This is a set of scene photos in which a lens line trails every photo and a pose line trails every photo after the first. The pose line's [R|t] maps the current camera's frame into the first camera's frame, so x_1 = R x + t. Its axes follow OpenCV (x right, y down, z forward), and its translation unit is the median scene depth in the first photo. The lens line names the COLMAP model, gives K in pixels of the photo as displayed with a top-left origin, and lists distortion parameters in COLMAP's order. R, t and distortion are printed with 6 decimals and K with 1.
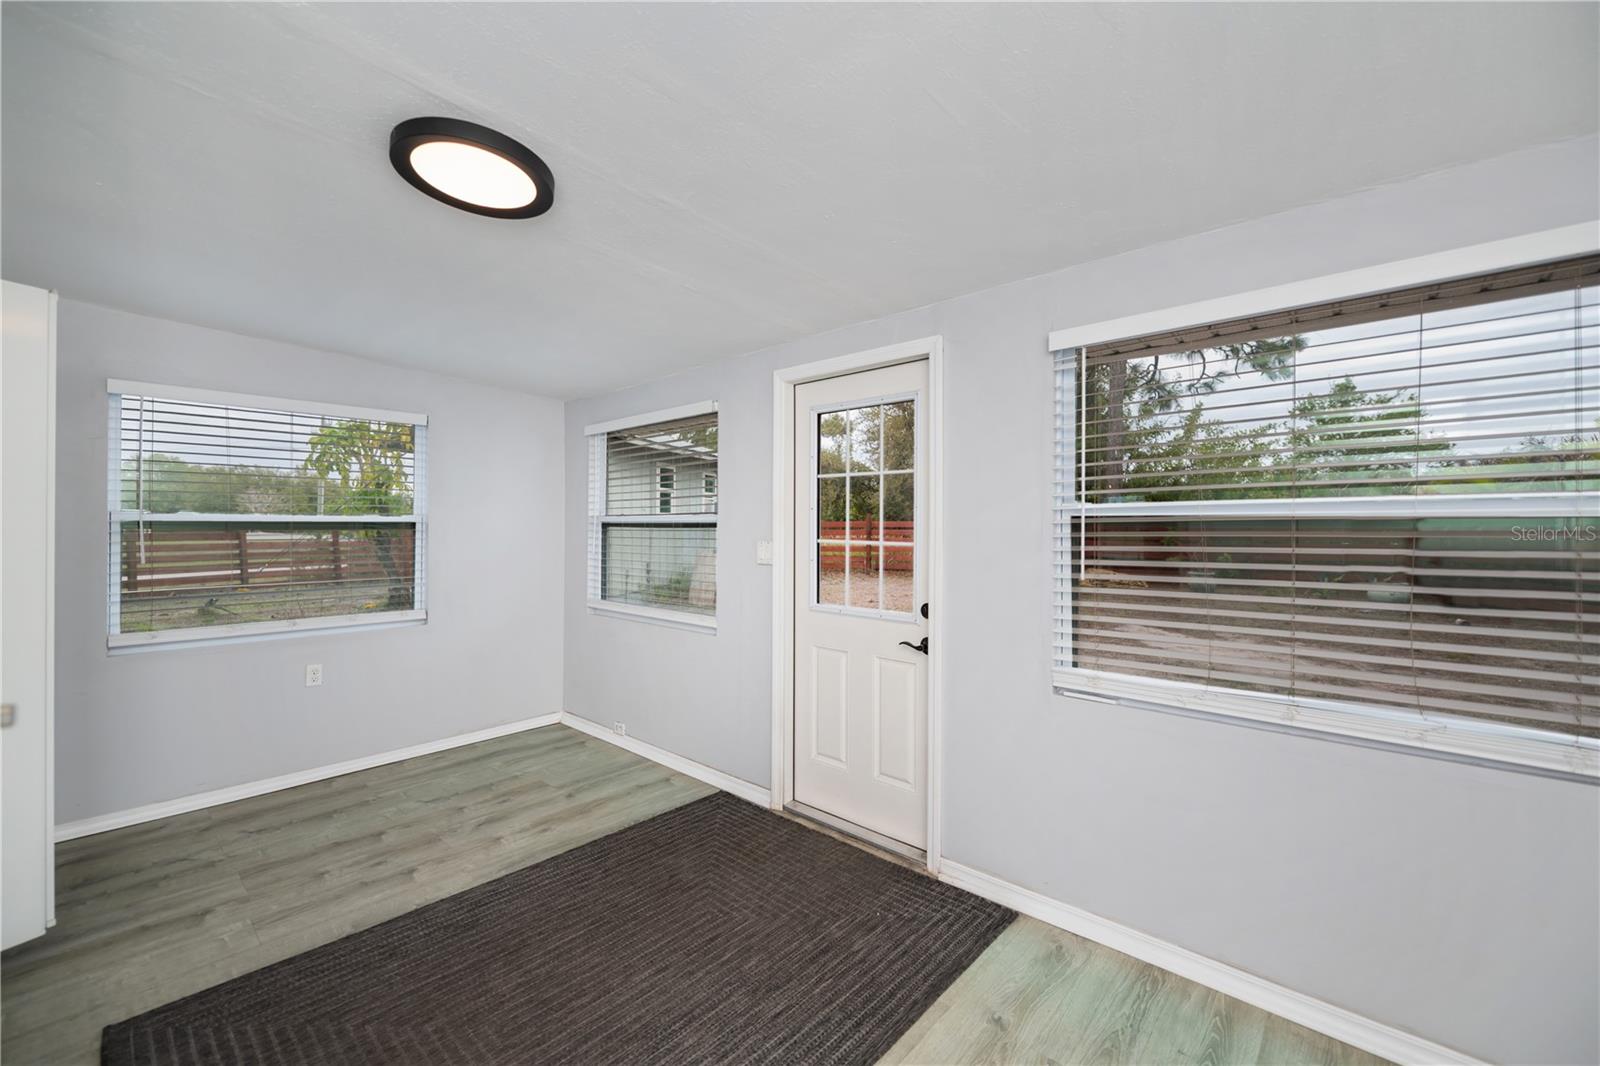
lens RADIAL K [[644.9, 0, 805.5], [0, 644.9, 518.1], [0, 0, 1]] dist [0.000060, -0.004313]
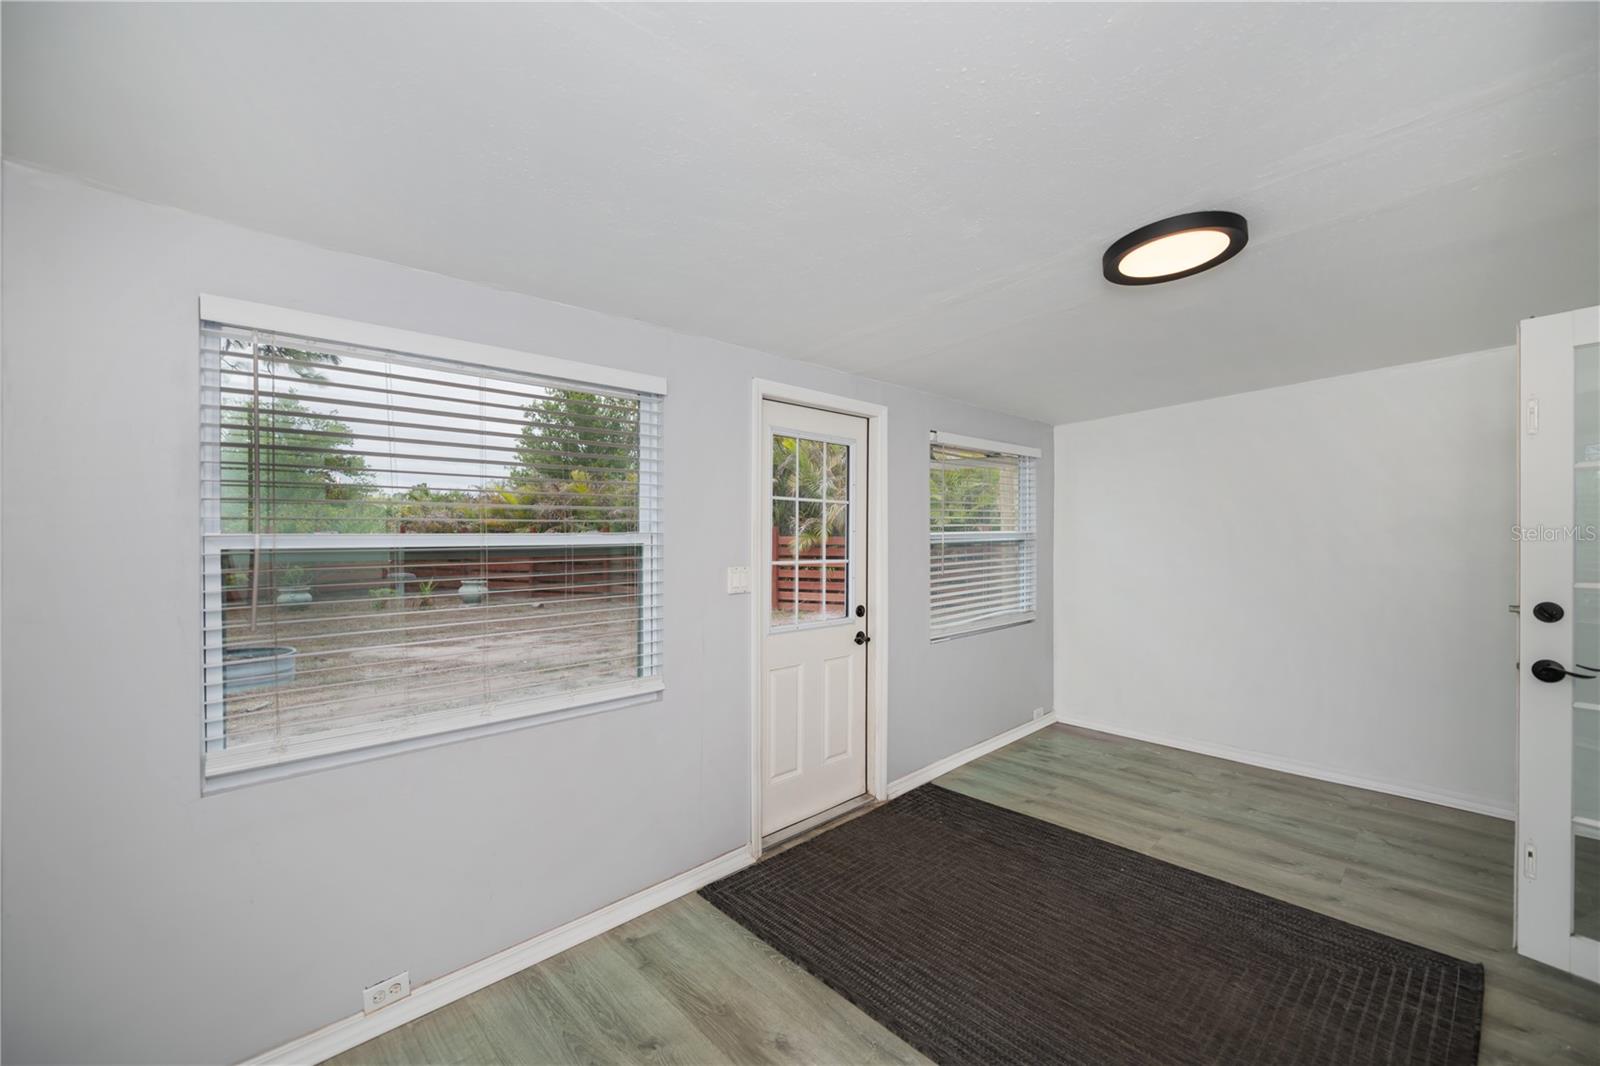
lens RADIAL K [[643.5, 0, 800.0], [0, 643.5, 533.0], [0, 0, 1]] dist [-0.001217, -0.000064]
pose [[0.075478, 0.003379, 0.997142, -1.029453], [-0.003645, 0.999989, -0.003113, -0.008612], [-0.997141, -0.003400, 0.075489, 0.942383]]
